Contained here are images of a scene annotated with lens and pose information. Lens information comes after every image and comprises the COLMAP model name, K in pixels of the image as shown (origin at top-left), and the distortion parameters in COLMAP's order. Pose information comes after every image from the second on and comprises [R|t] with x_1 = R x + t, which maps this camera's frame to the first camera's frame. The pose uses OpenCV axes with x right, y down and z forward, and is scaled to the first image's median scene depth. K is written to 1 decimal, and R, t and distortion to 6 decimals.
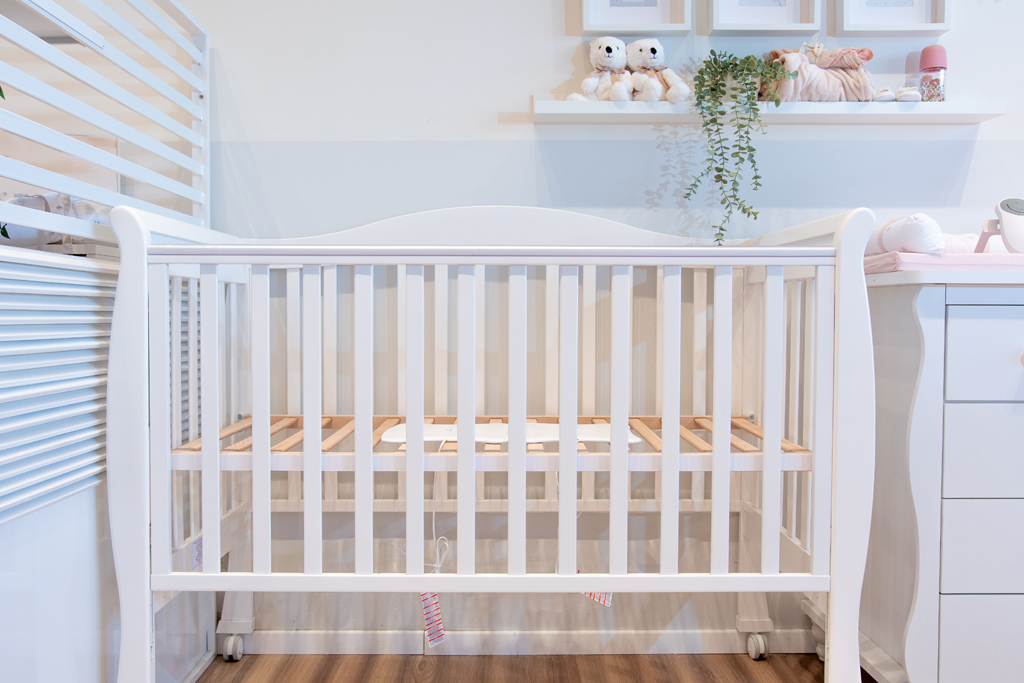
lens RADIAL K [[949.8, 0, 512.0], [0, 949.8, 341.5], [0, 0, 1]] dist [-0.003361, -0.006451]
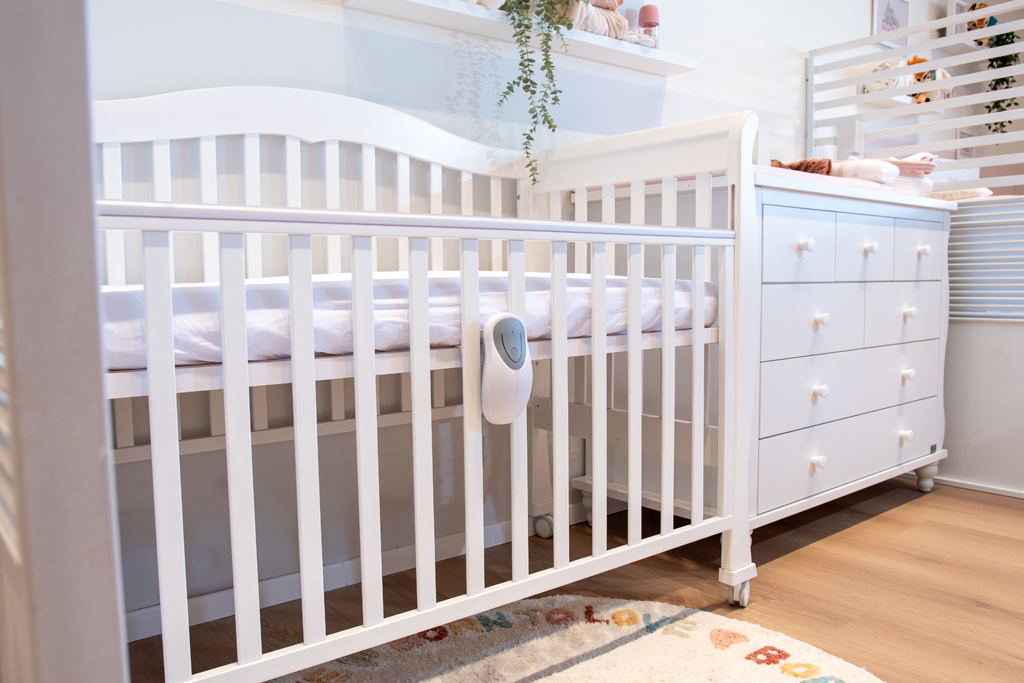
lens RADIAL K [[788.1, 0, 495.5], [0, 788.1, 342.5], [0, 0, 1]] dist [-0.059482, -0.001349]
pose [[0.792871, -0.060210, 0.606408, -0.350303], [0.030832, 0.997796, 0.058758, 0.056081], [-0.608609, -0.027890, 0.792980, 0.324570]]
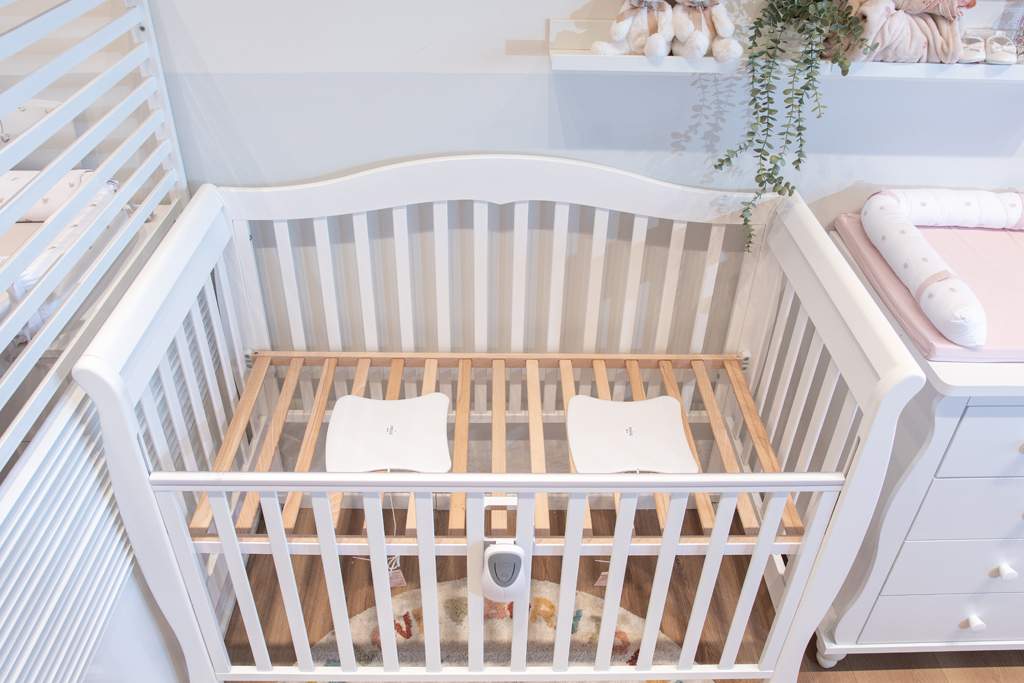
lens RADIAL K [[809.5, 0, 512.9], [0, 809.5, 355.7], [0, 0, 1]] dist [-0.027050, -0.000852]
pose [[0.999835, 0.005607, 0.017290, -0.020463], [-0.014417, 0.823959, 0.566466, -0.433525], [-0.011071, -0.566622, 0.823904, 0.280197]]
